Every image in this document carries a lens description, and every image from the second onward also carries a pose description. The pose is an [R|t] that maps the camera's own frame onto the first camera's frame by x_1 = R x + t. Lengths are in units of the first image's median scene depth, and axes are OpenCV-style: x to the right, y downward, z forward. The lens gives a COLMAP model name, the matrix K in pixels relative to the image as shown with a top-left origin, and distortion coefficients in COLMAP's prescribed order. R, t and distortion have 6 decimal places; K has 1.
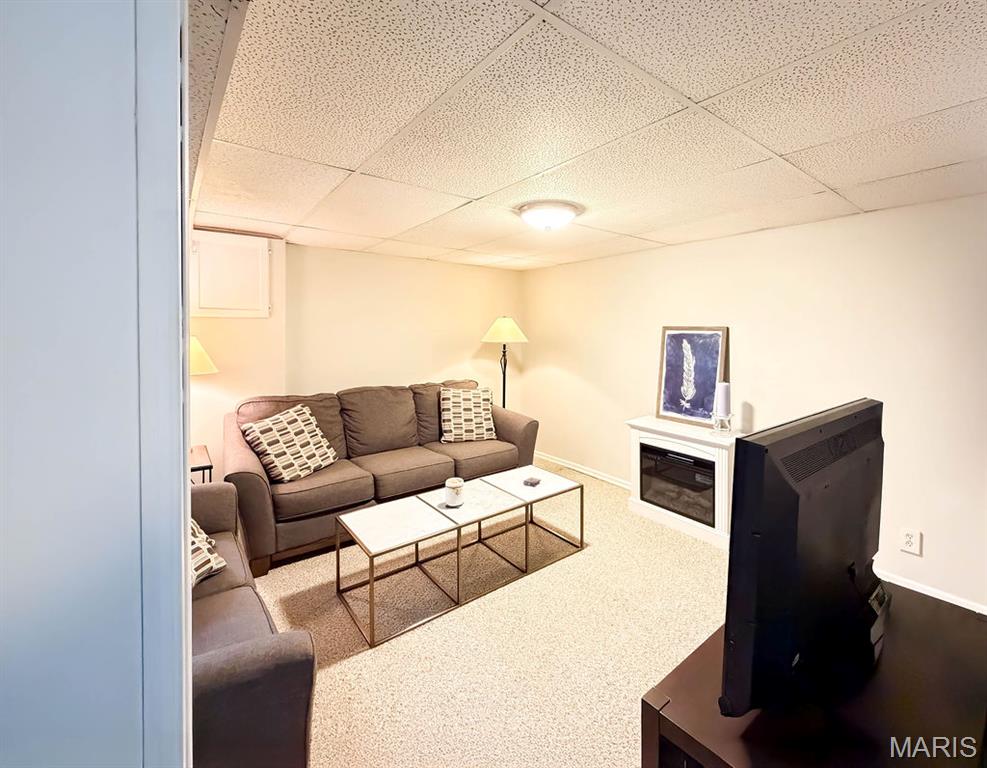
lens RADIAL K [[433.5, 0, 521.6], [0, 433.5, 349.3], [0, 0, 1]] dist [-0.001128, -0.000041]
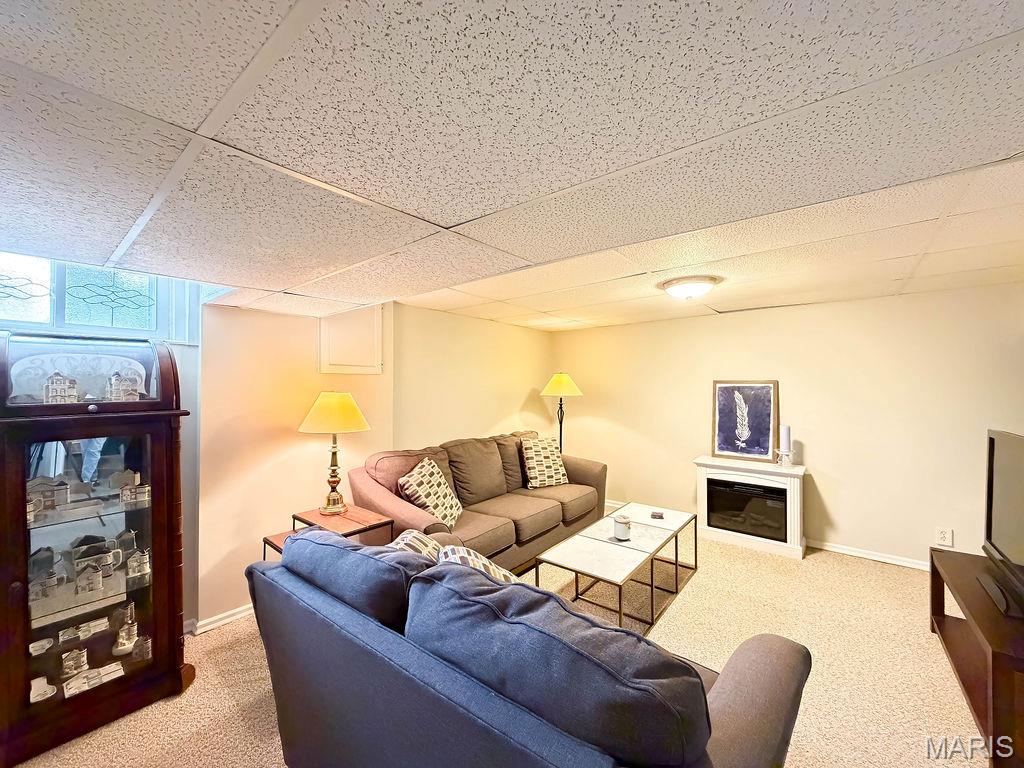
lens RADIAL K [[412.0, 0, 510.2], [0, 412.0, 383.8], [0, 0, 1]] dist [0.002420, 0.000217]
pose [[0.978821, -0.007266, 0.204590, -0.472405], [0.016684, 0.998877, -0.044350, -0.002189], [-0.204038, 0.046824, 0.977843, -0.011102]]
